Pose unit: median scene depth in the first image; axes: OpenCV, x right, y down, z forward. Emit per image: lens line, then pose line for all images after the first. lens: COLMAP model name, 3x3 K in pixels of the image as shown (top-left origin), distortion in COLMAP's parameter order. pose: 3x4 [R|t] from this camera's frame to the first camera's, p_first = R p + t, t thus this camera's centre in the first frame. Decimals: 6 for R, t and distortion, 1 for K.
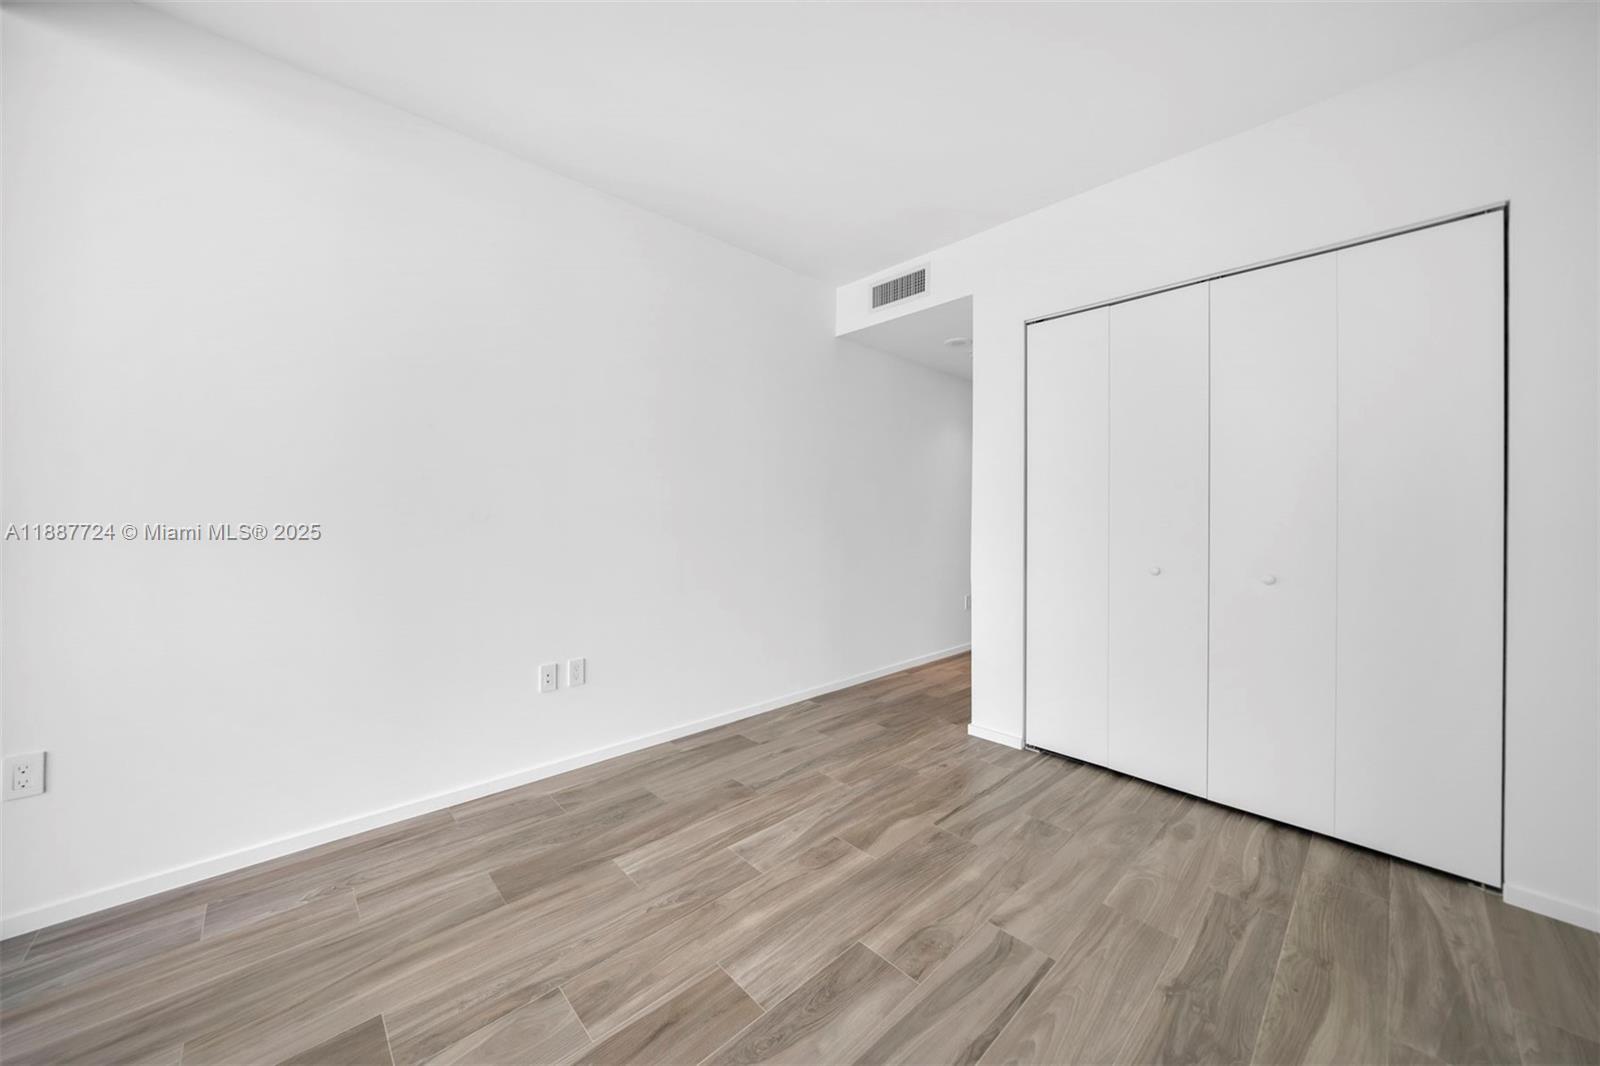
lens RADIAL K [[567.2, 0, 789.8], [0, 567.2, 517.0], [0, 0, 1]] dist [-0.000538, 0.000041]
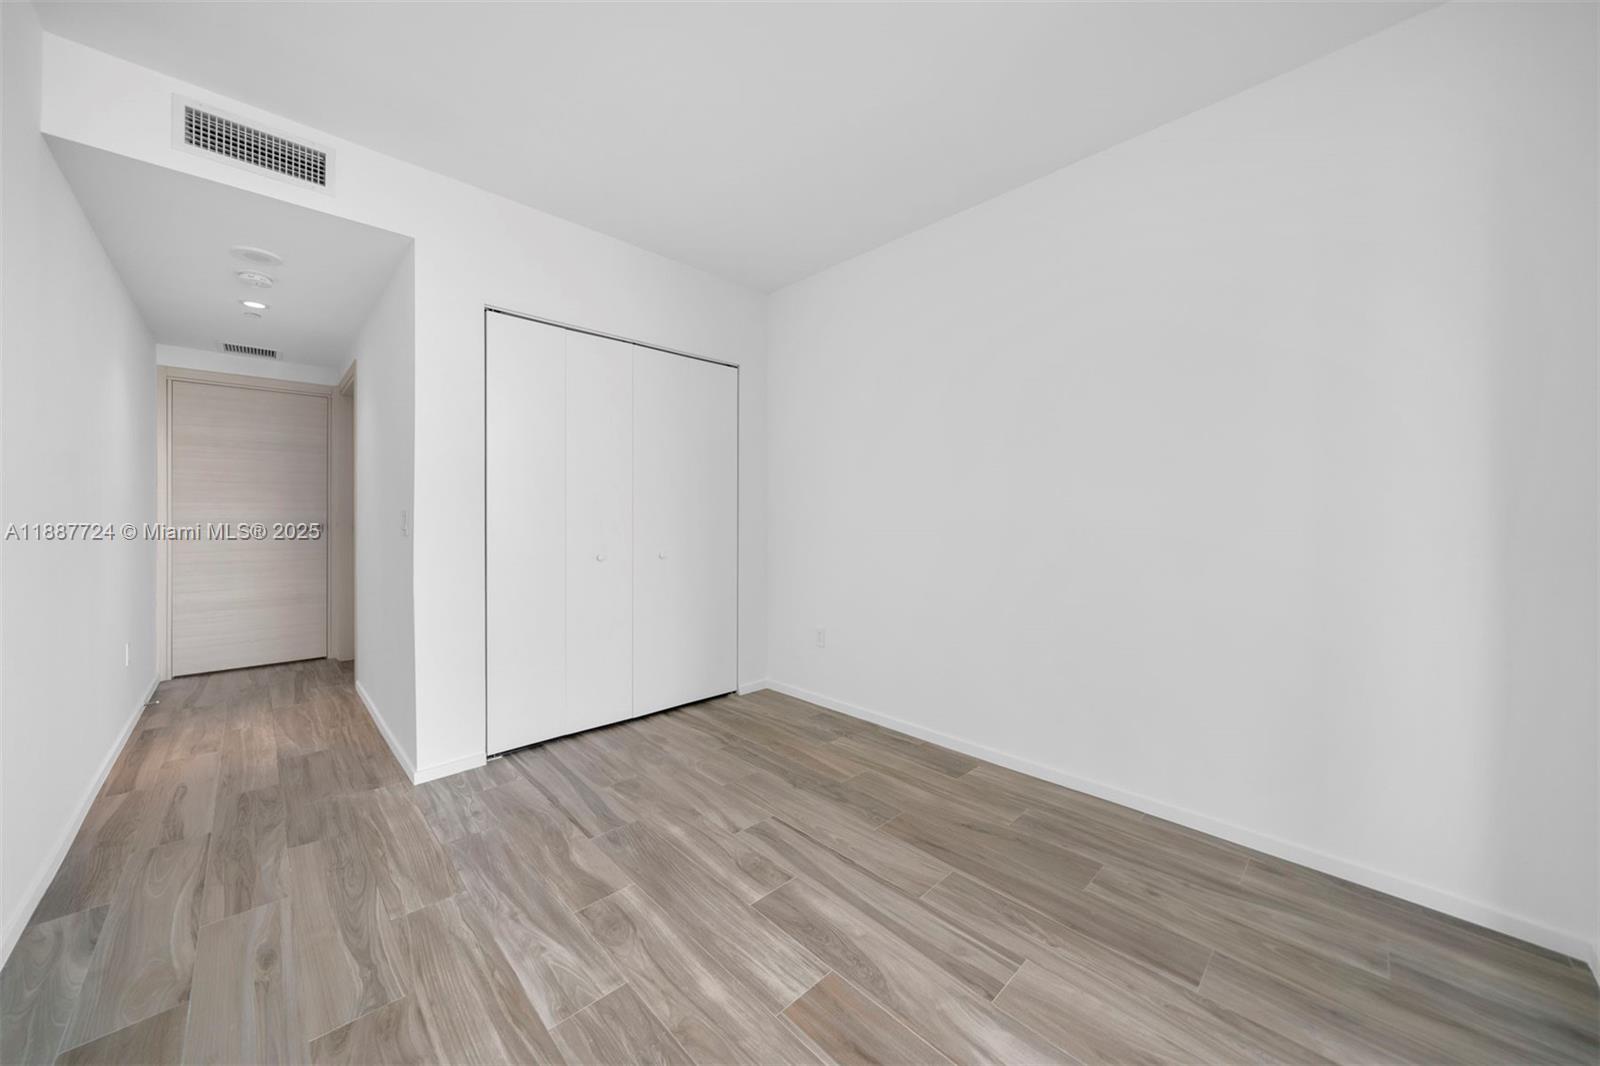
lens RADIAL K [[567.2, 0, 789.8], [0, 567.2, 517.0], [0, 0, 1]] dist [-0.000538, 0.000041]
pose [[-0.013870, -0.010459, 0.999849, -0.790132], [-0.002580, 0.999942, 0.010425, -0.011192], [-0.999900, -0.002435, -0.013896, 0.769129]]
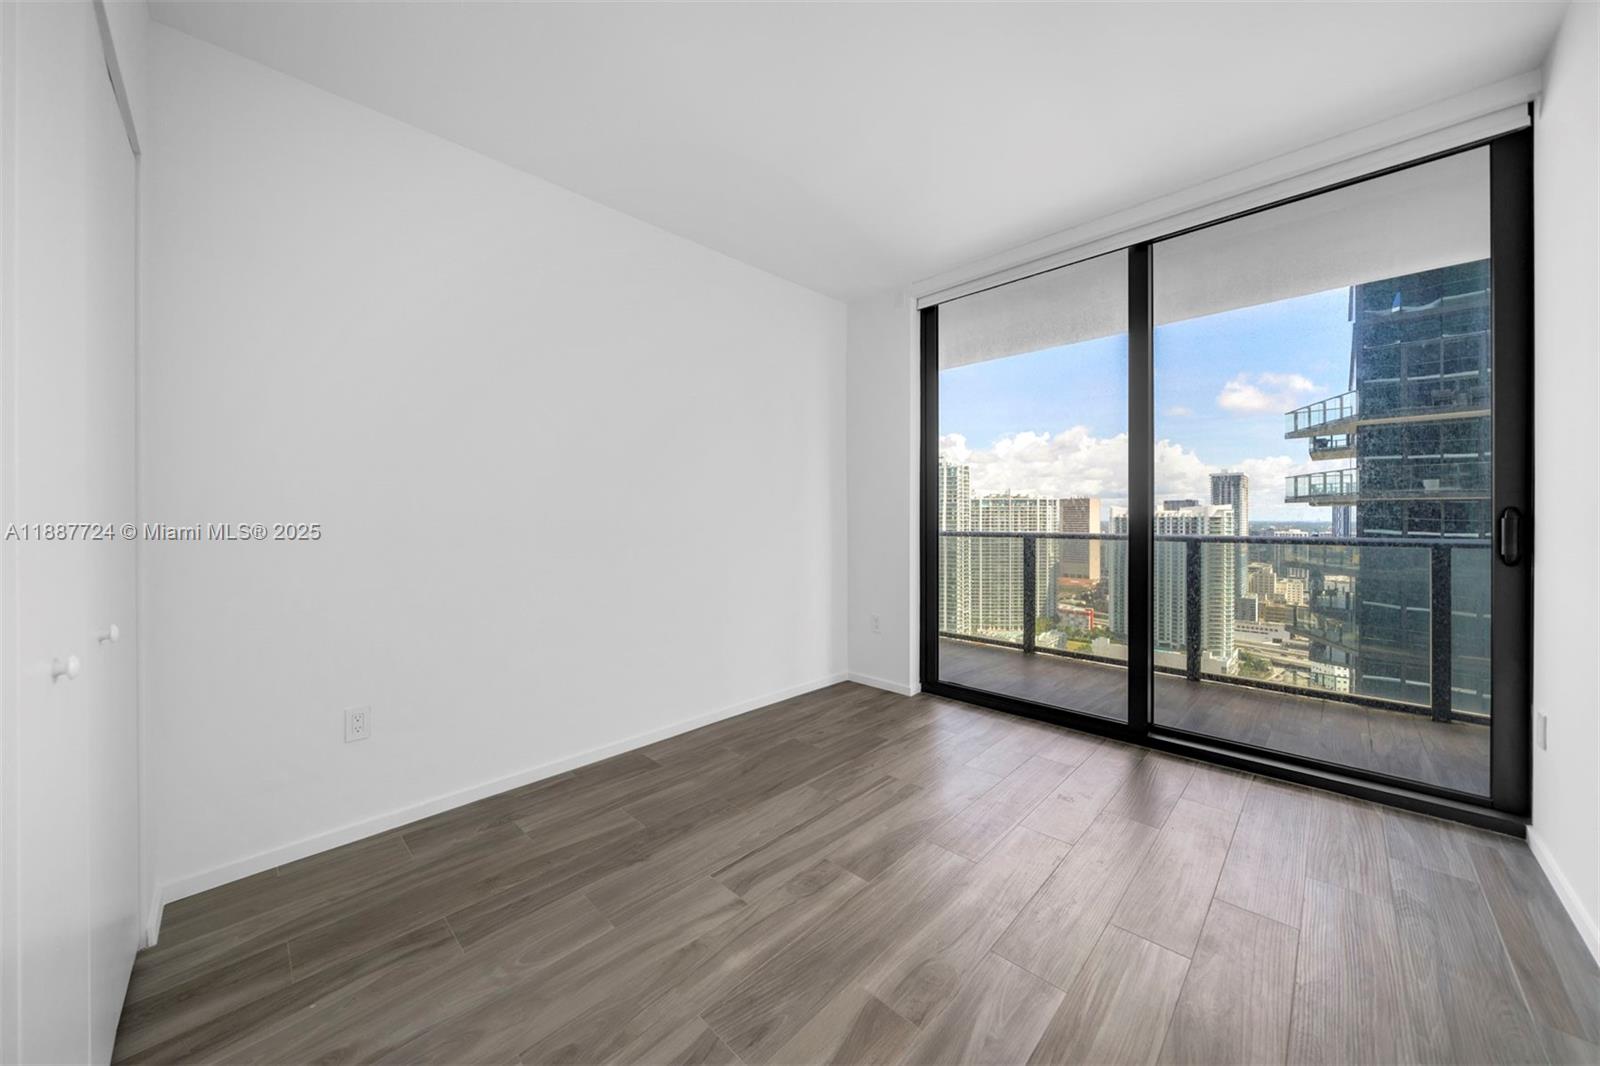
lens RADIAL K [[556.3, 0, 794.2], [0, 556.3, 519.6], [0, 0, 1]] dist [-0.006832, -0.000036]
pose [[-0.999093, -0.004531, -0.042334, 0.267122], [-0.004672, 0.999984, 0.003233, 0.001050], [0.042319, 0.003427, -0.999098, 1.737869]]
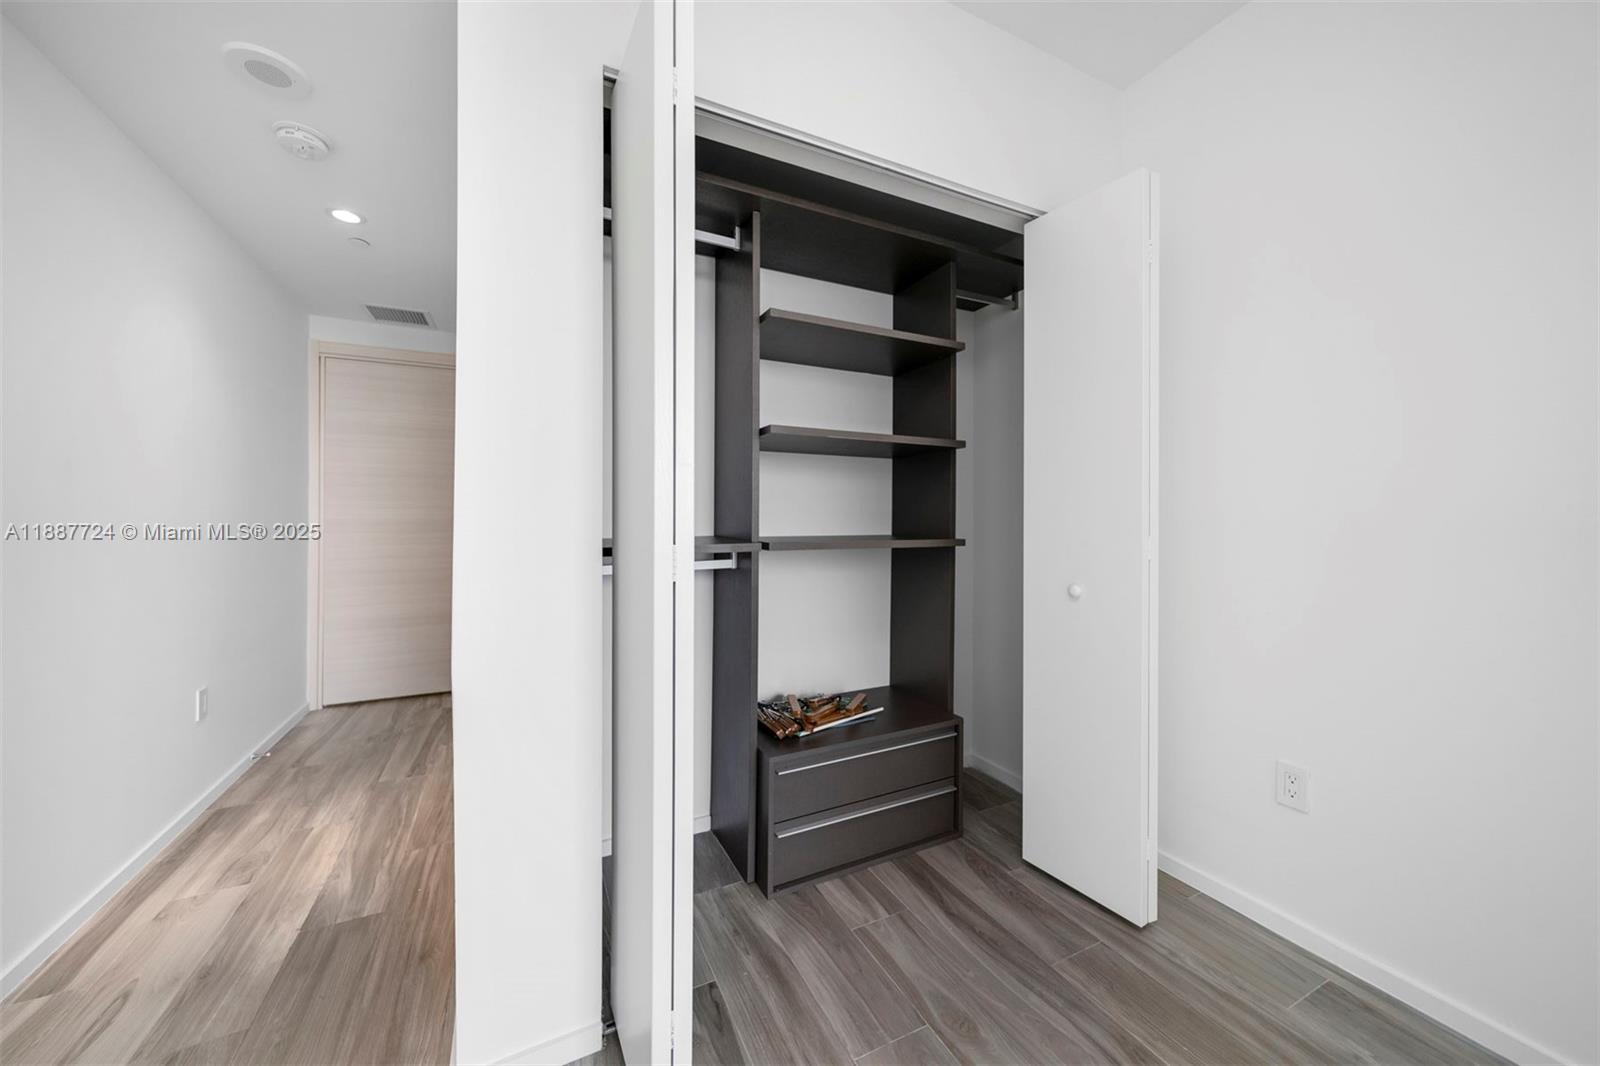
lens RADIAL K [[567.2, 0, 789.8], [0, 567.2, 517.0], [0, 0, 1]] dist [-0.000538, 0.000041]
pose [[0.292731, -0.010125, 0.956141, 0.056800], [0.000238, 0.999945, 0.010516, -0.001646], [-0.956195, -0.002851, 0.292718, 1.099872]]
